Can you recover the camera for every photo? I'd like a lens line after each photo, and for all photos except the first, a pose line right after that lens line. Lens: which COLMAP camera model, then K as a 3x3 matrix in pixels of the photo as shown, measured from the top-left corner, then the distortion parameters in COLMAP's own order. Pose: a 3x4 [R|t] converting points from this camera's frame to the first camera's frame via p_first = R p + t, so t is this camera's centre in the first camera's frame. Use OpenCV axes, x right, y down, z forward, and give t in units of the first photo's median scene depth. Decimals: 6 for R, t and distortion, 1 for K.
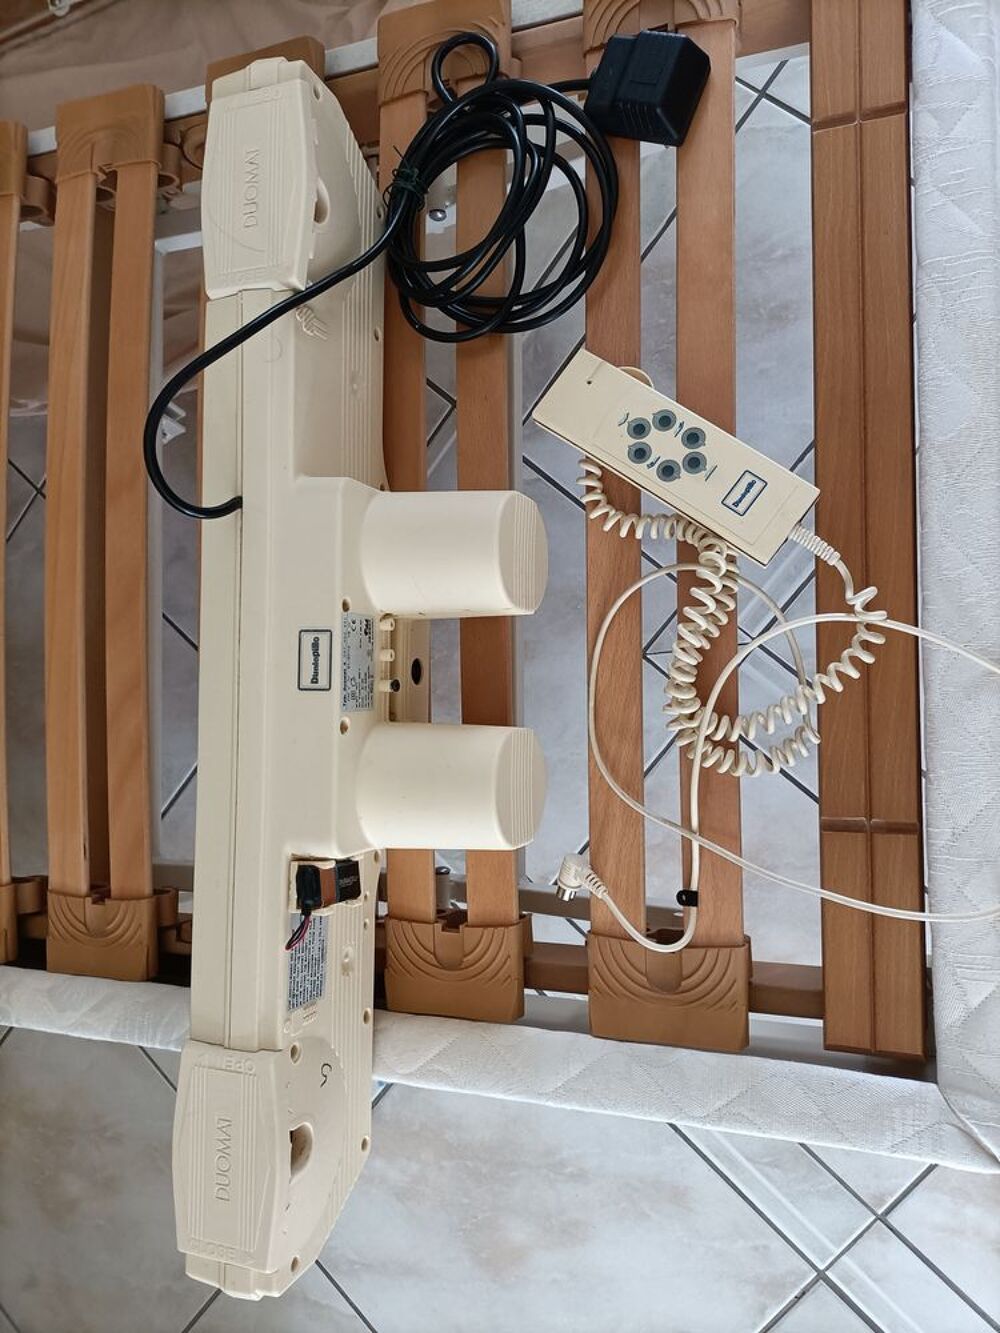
lens RADIAL K [[955.0, 0, 498.7], [0, 955.0, 678.7], [0, 0, 1]] dist [0.005536, 0.001965]
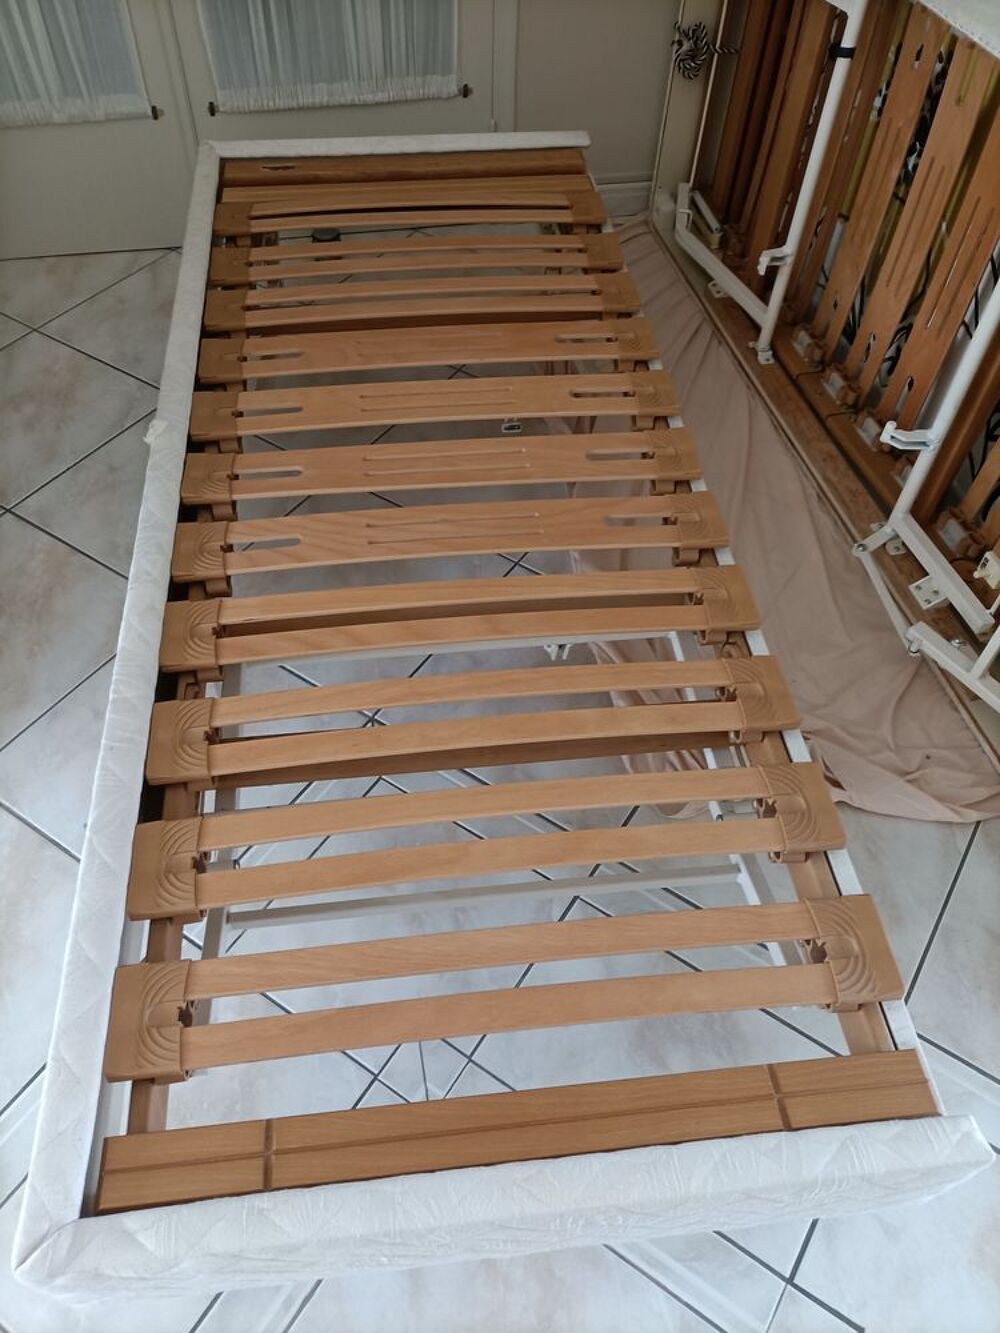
lens RADIAL K [[957.3, 0, 504.1], [0, 957.3, 672.7], [0, 0, 1]] dist [-0.000808, -0.004980]
pose [[0.099127, 0.945771, -0.309339, 0.138405], [-0.994420, 0.082880, -0.065261, -0.107442], [-0.036084, 0.314083, 0.948710, -0.384894]]
